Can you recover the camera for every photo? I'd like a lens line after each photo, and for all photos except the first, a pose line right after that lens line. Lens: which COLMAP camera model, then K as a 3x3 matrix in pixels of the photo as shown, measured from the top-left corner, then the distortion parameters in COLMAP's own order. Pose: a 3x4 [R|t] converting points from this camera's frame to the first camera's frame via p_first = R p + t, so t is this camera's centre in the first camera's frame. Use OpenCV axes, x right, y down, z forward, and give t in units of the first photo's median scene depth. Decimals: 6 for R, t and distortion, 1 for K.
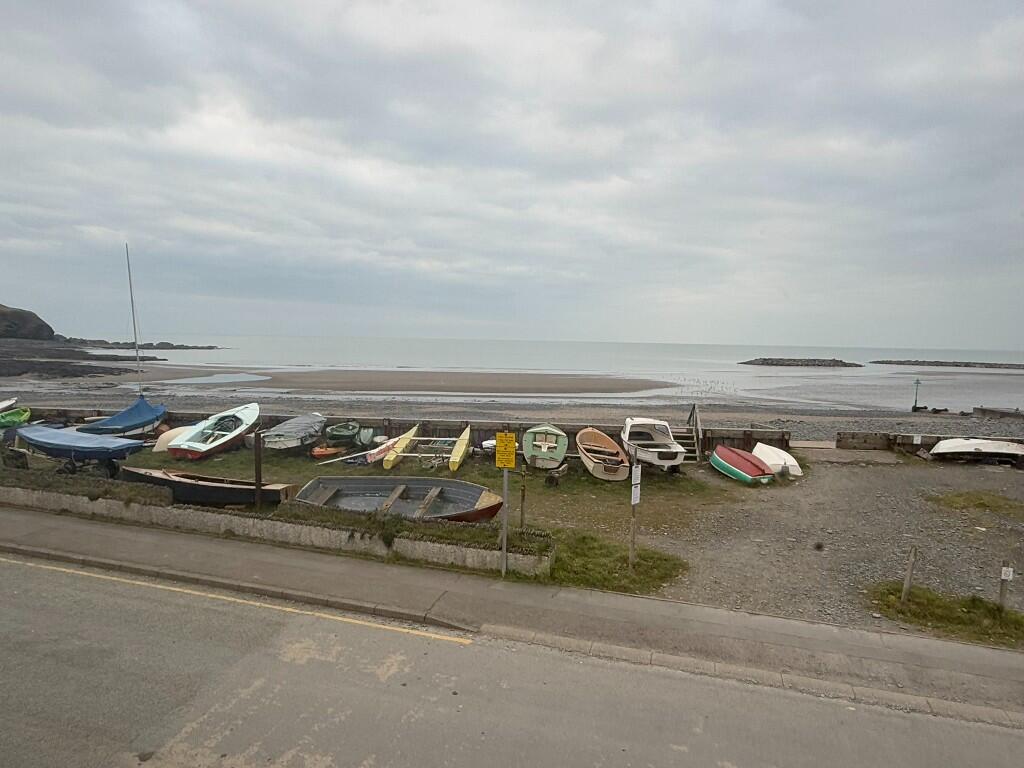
lens RADIAL K [[633.8, 0, 512.1], [0, 633.8, 385.3], [0, 0, 1]] dist [0.002338, 0.001819]
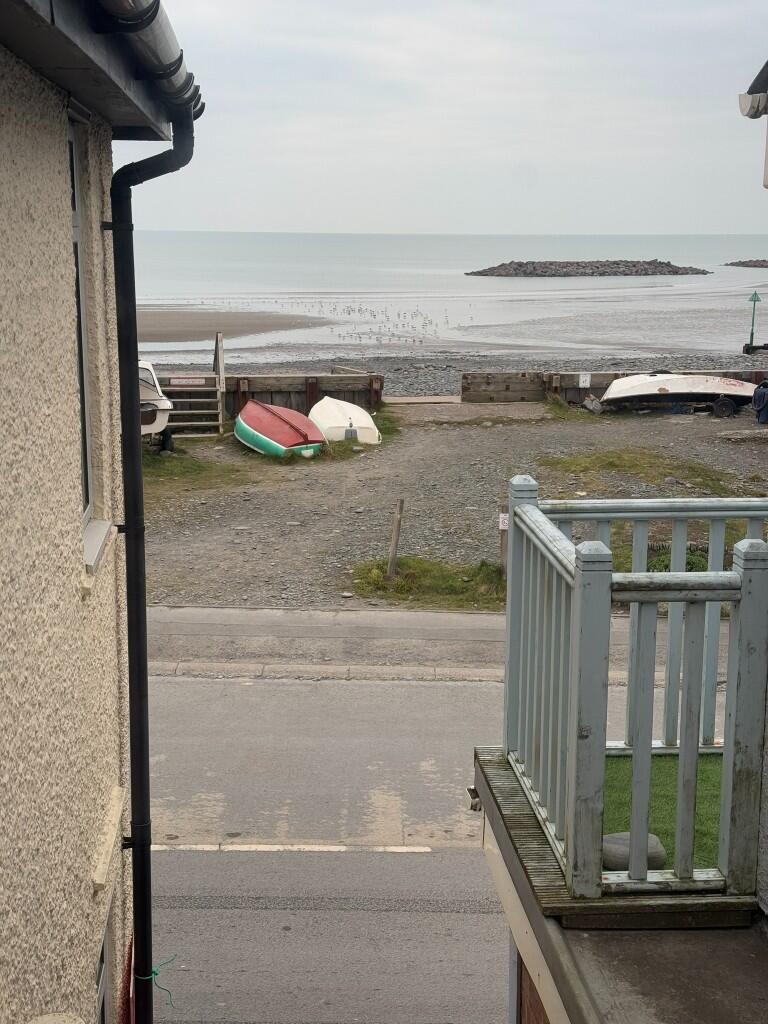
lens RADIAL K [[1427.7, 0, 384.5], [0, 1427.7, 511.5], [0, 0, 1]] dist [0.156246, 0.000000]
pose [[0.963428, -0.064784, 0.260019, 0.100077], [0.032381, 0.991371, 0.127023, 0.031966], [-0.266004, -0.113958, 0.957212, -0.283156]]
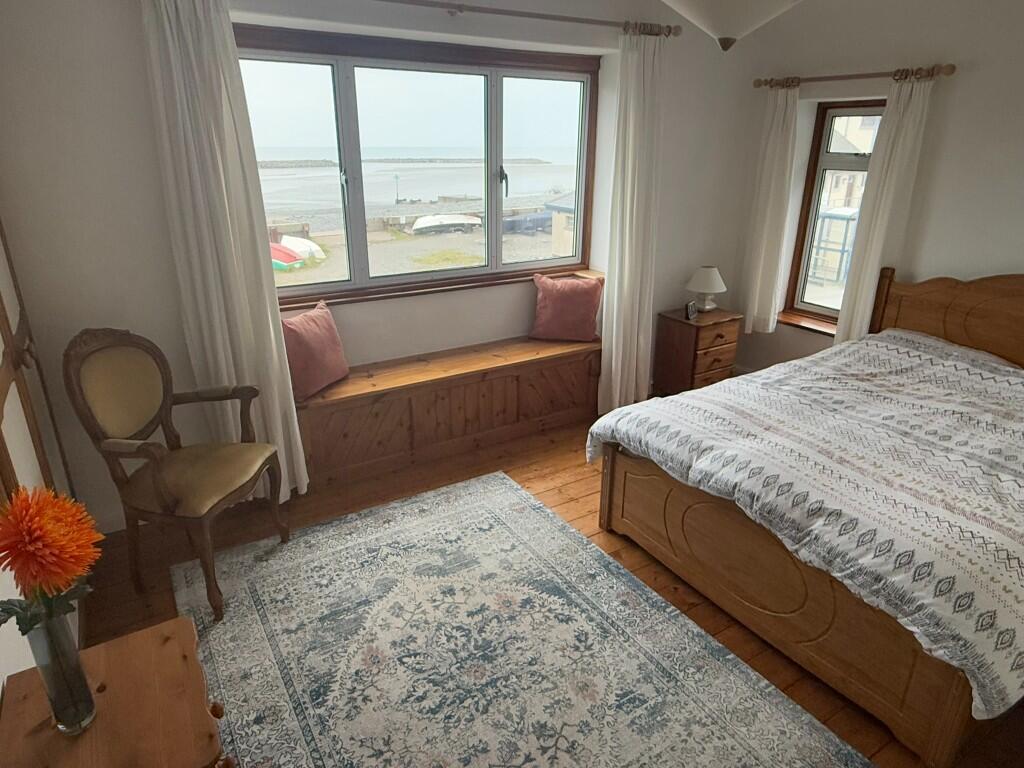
lens RADIAL K [[633.8, 0, 513.3], [0, 633.8, 383.3], [0, 0, 1]] dist [0.002338, 0.001819]
pose [[0.735297, -0.255426, 0.627771, -0.089884], [0.062563, 0.947890, 0.312396, 0.013282], [-0.674851, -0.190428, 0.712960, -0.133229]]
